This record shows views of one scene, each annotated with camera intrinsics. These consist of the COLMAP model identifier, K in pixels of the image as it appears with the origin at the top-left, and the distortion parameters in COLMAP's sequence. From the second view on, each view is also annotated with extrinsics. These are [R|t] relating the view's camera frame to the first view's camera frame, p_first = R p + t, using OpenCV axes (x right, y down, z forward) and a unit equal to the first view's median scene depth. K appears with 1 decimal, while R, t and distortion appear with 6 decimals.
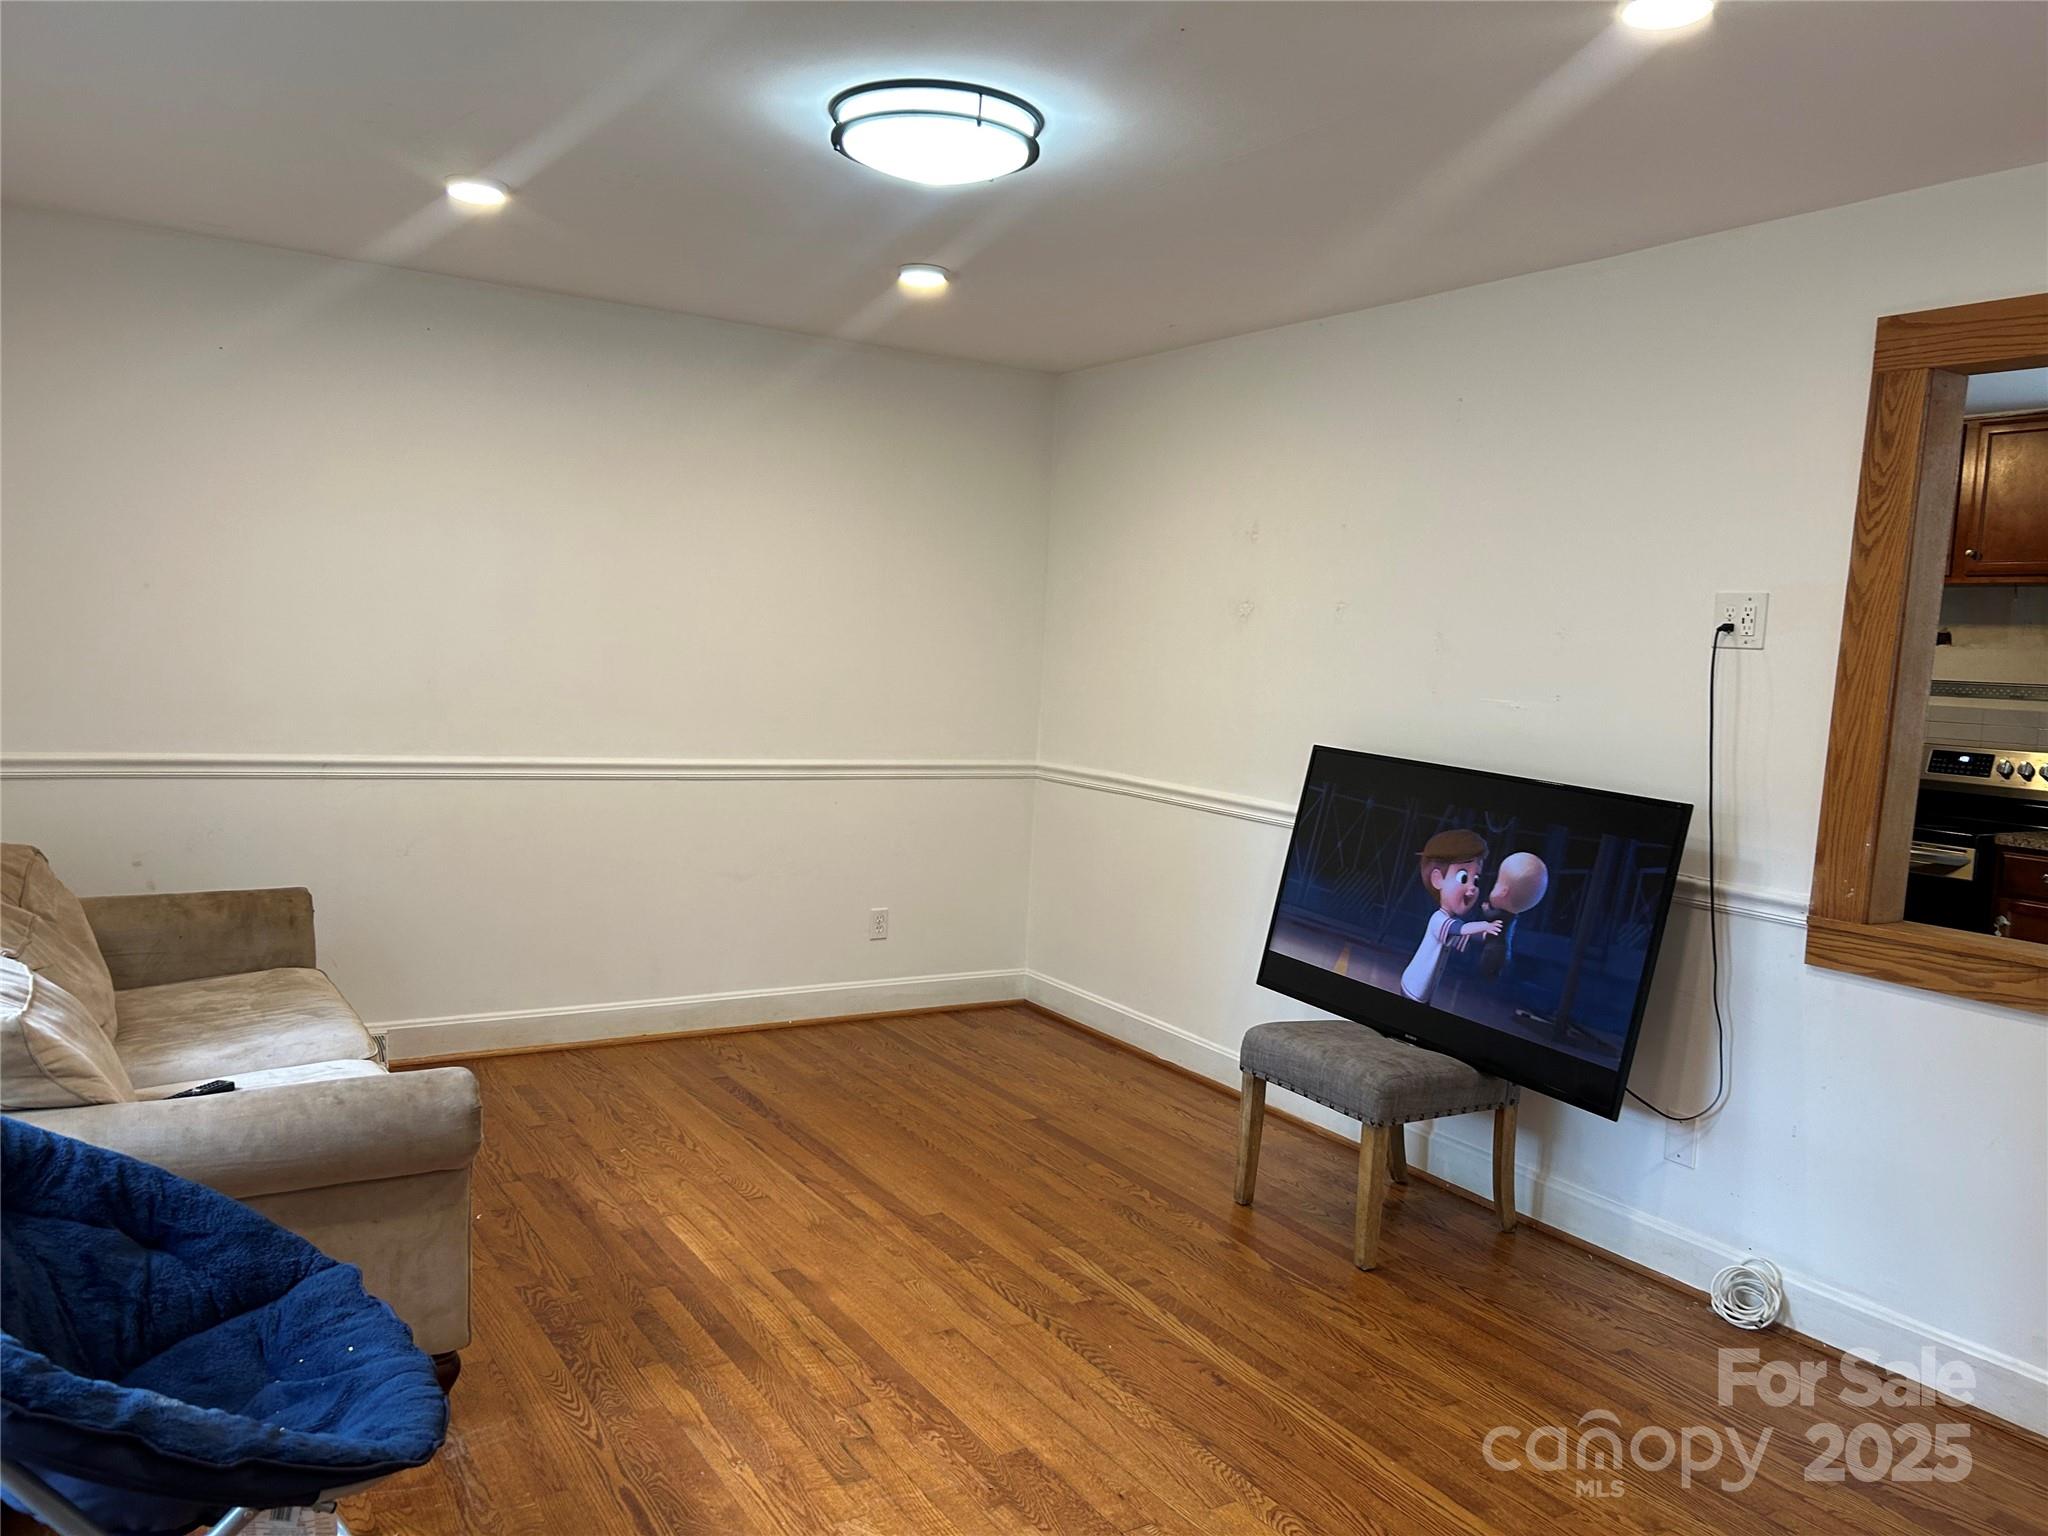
lens RADIAL K [[1566.2, 0, 1023.5], [0, 1566.2, 771.1], [0, 0, 1]] dist [0.021995, -0.009919]
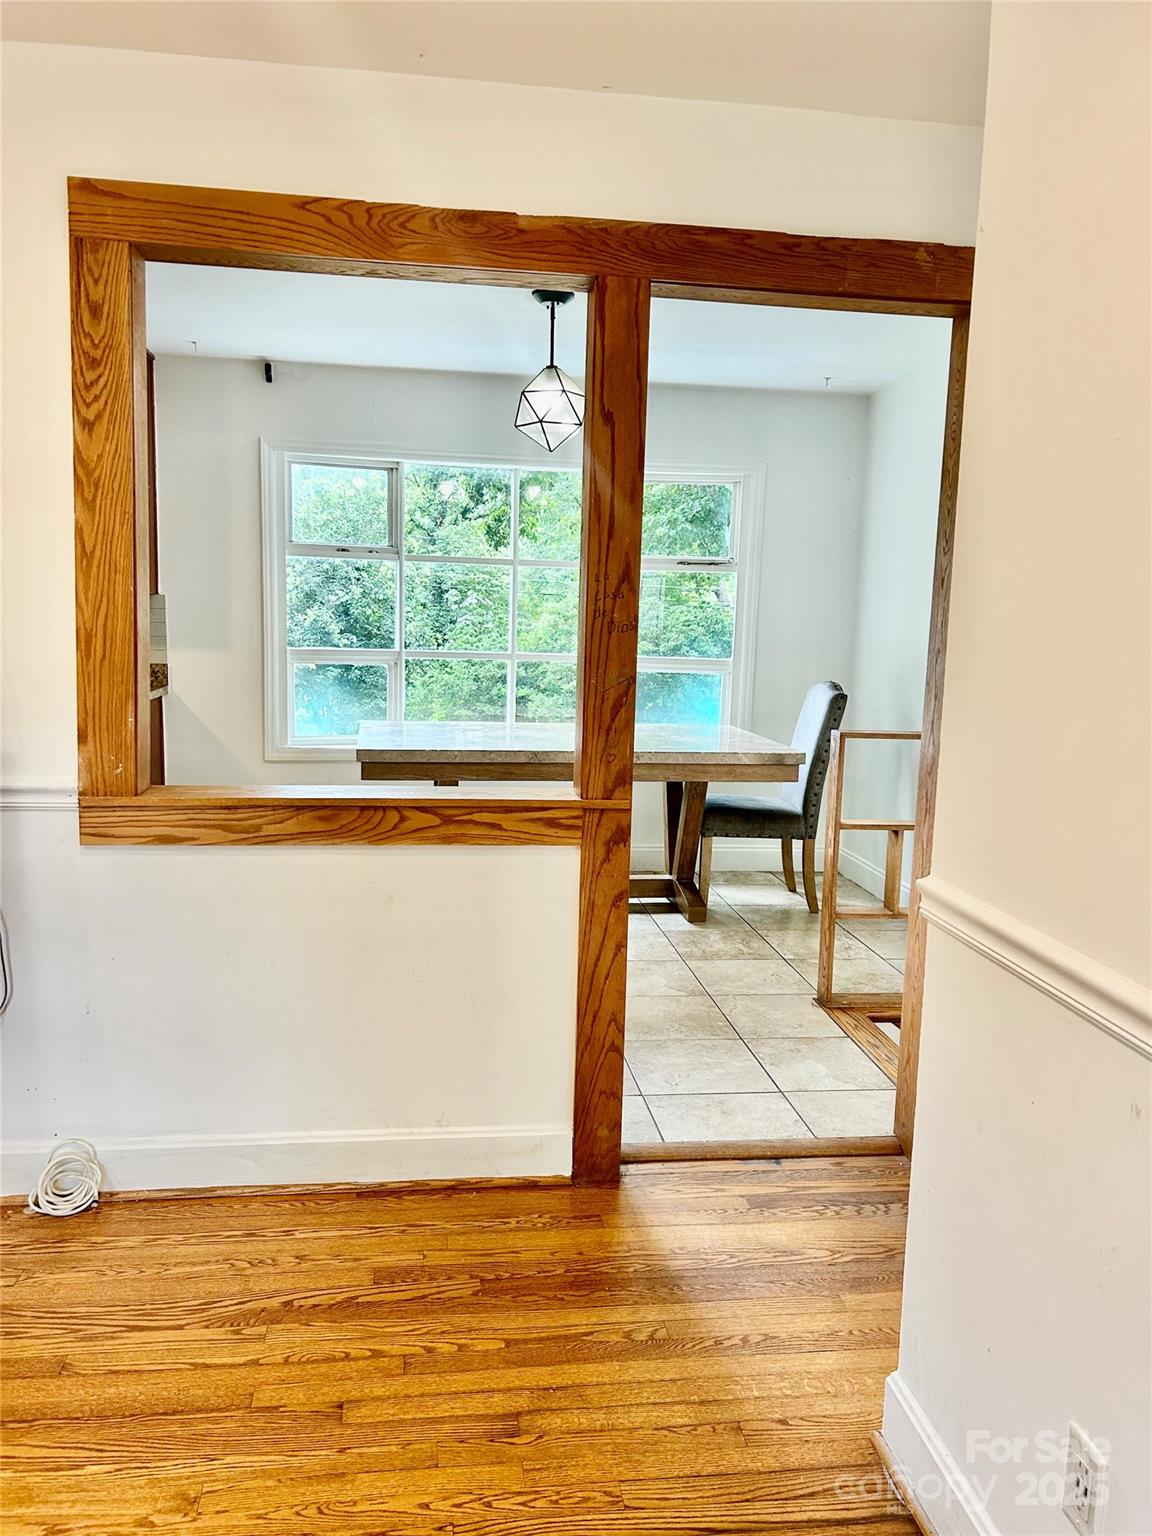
lens RADIAL K [[1174.6, 0, 574.3], [0, 1174.6, 765.7], [0, 0, 1]] dist [0.021995, -0.009919]
pose [[0.415826, -0.164859, 0.894377, -0.036212], [0.068355, 0.986316, 0.150026, -0.019103], [-0.906872, -0.001249, 0.421405, 0.411483]]
